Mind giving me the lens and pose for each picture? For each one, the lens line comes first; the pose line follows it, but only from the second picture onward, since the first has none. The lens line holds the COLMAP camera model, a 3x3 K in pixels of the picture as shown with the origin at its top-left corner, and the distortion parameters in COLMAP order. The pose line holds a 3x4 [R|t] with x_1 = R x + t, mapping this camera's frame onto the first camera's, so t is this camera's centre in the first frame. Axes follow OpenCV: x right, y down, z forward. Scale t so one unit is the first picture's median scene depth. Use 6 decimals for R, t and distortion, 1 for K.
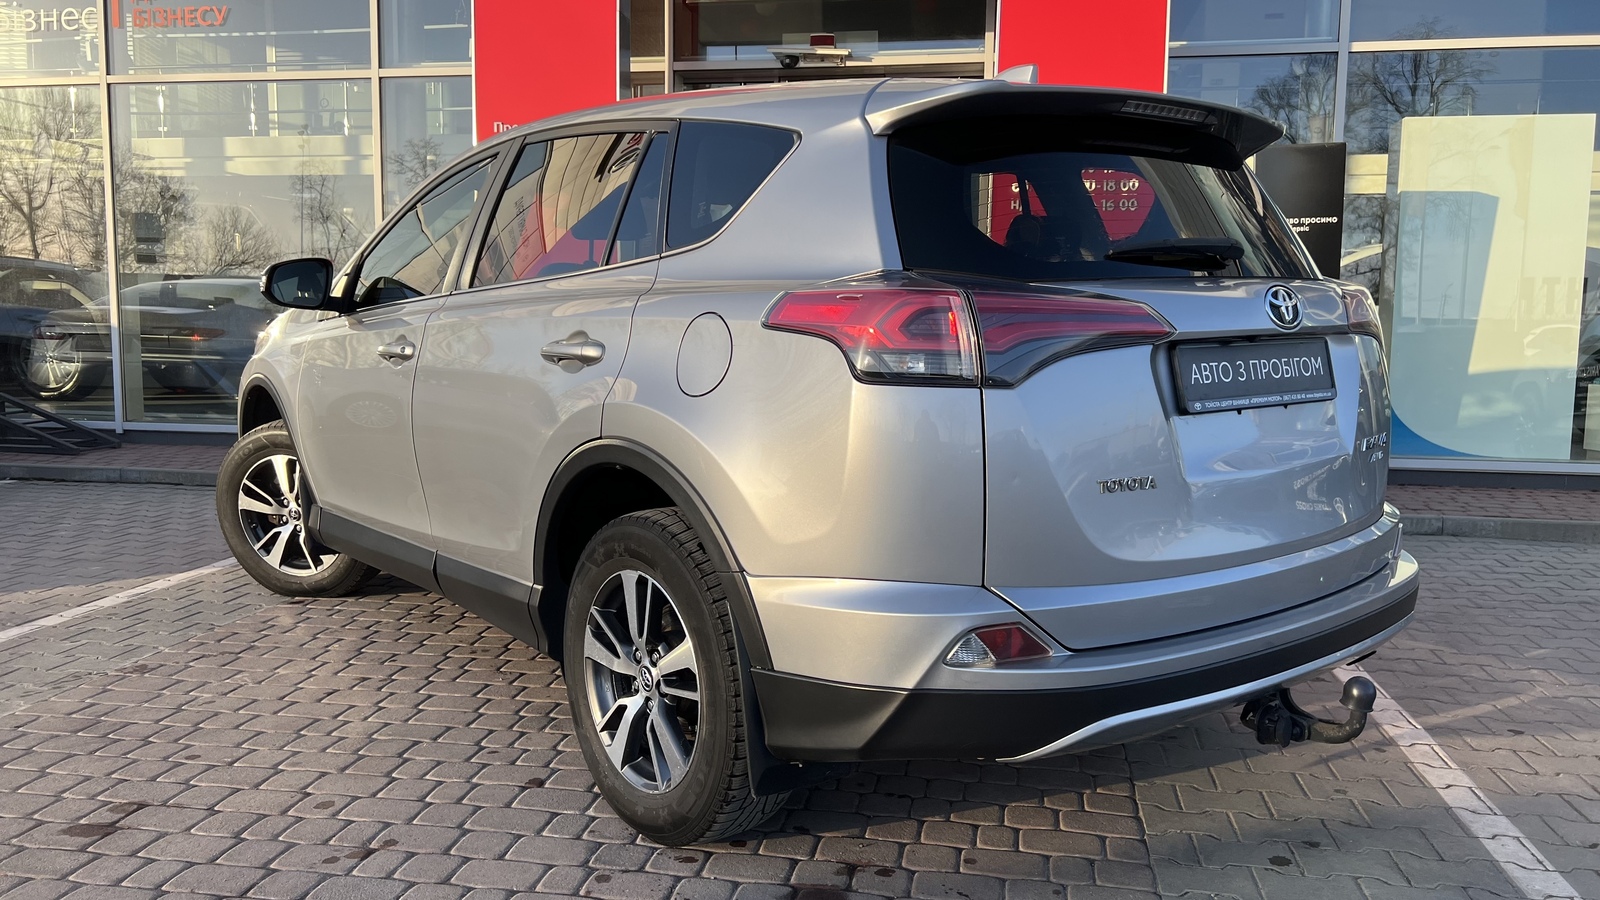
lens RADIAL K [[1198.8, 0, 811.1], [0, 1198.8, 445.4], [0, 0, 1]] dist [0.000551, -0.003068]
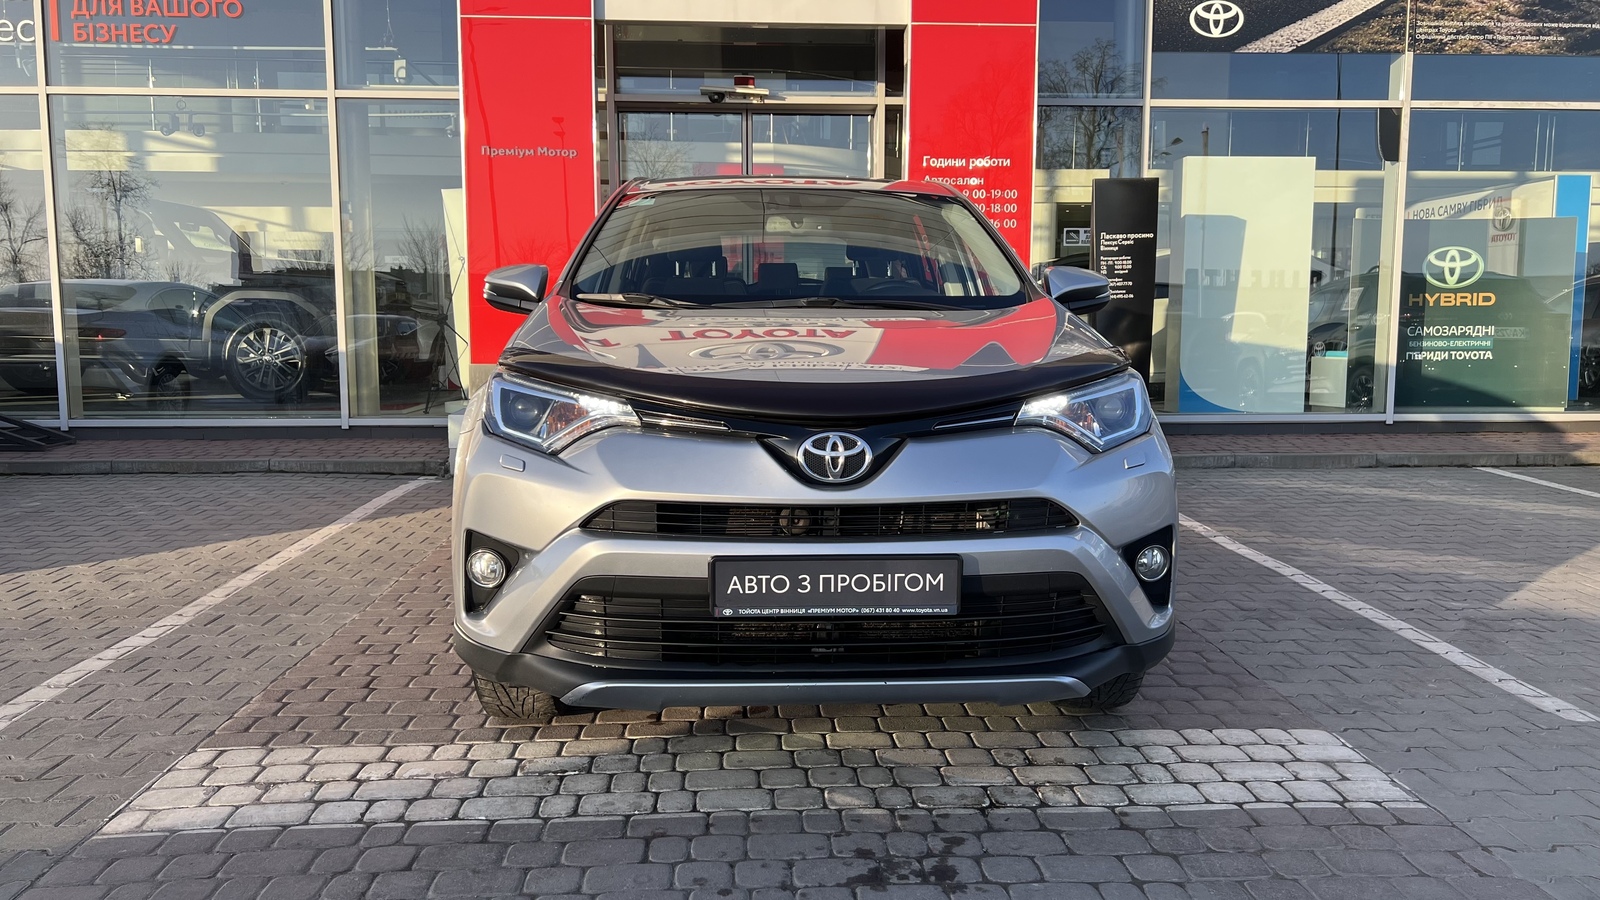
lens RADIAL K [[1198.8, 0, 811.1], [0, 1198.8, 445.4], [0, 0, 1]] dist [0.000551, -0.003068]
pose [[0.972130, -0.035485, 0.231743, -0.215814], [0.033913, 0.999367, 0.010767, 0.015303], [-0.231978, -0.002607, 0.972717, -0.182021]]
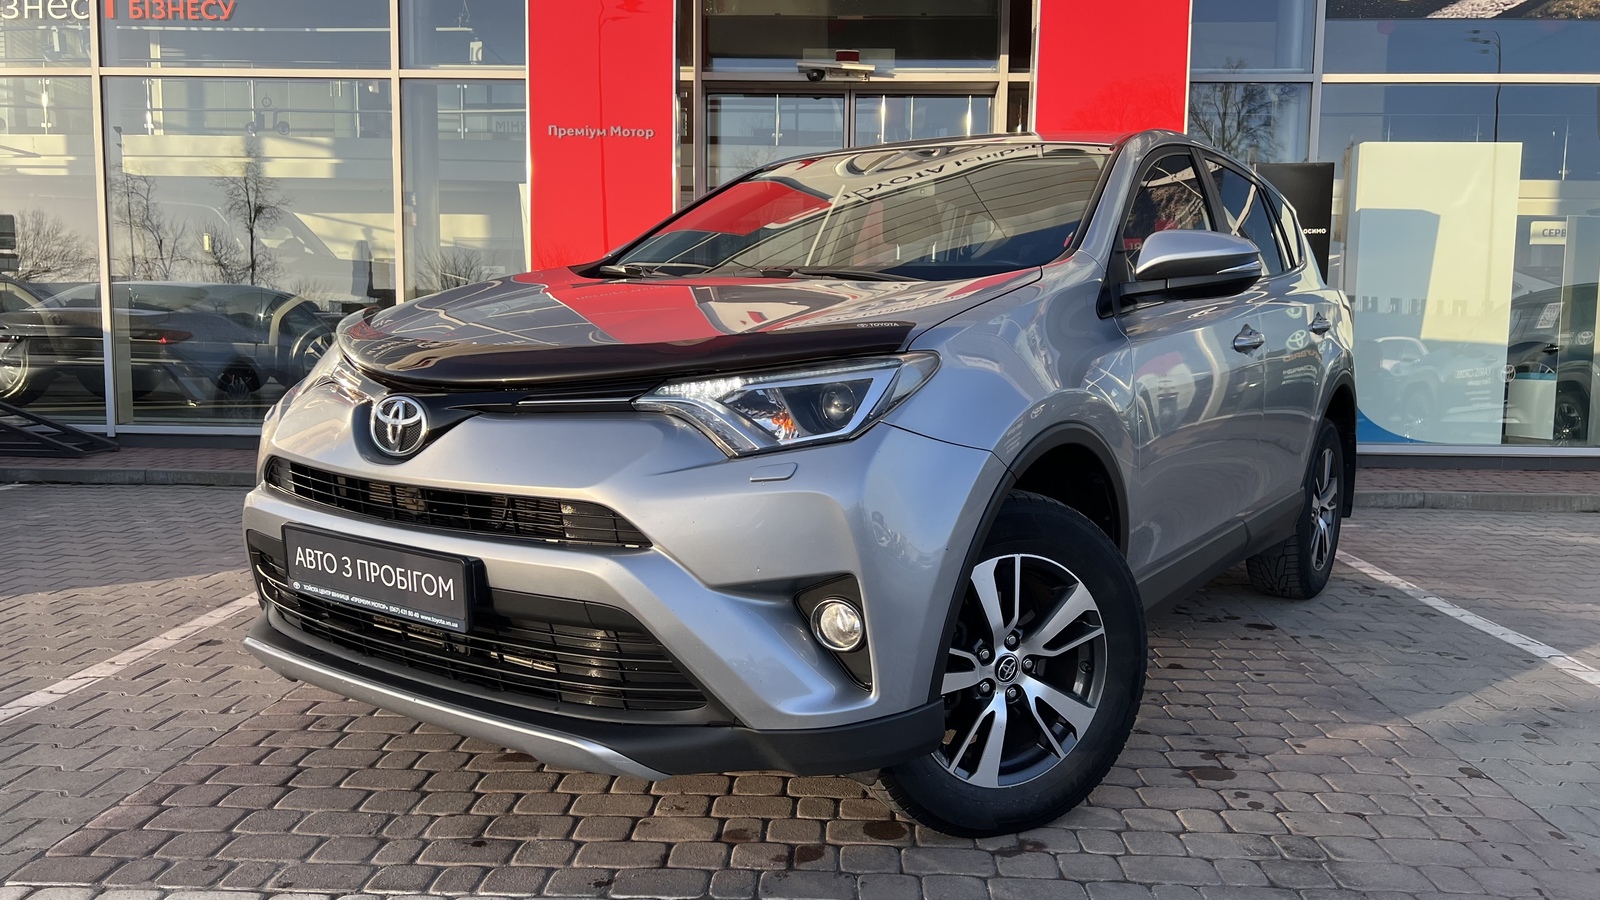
lens RADIAL K [[1200.8, 0, 806.7], [0, 1200.8, 455.3], [0, 0, 1]] dist [0.002516, -0.005852]
pose [[0.990423, -0.012127, 0.137532, -0.175846], [0.012773, 0.999911, -0.003810, 0.017834], [-0.137474, 0.005530, 0.990490, -0.042971]]
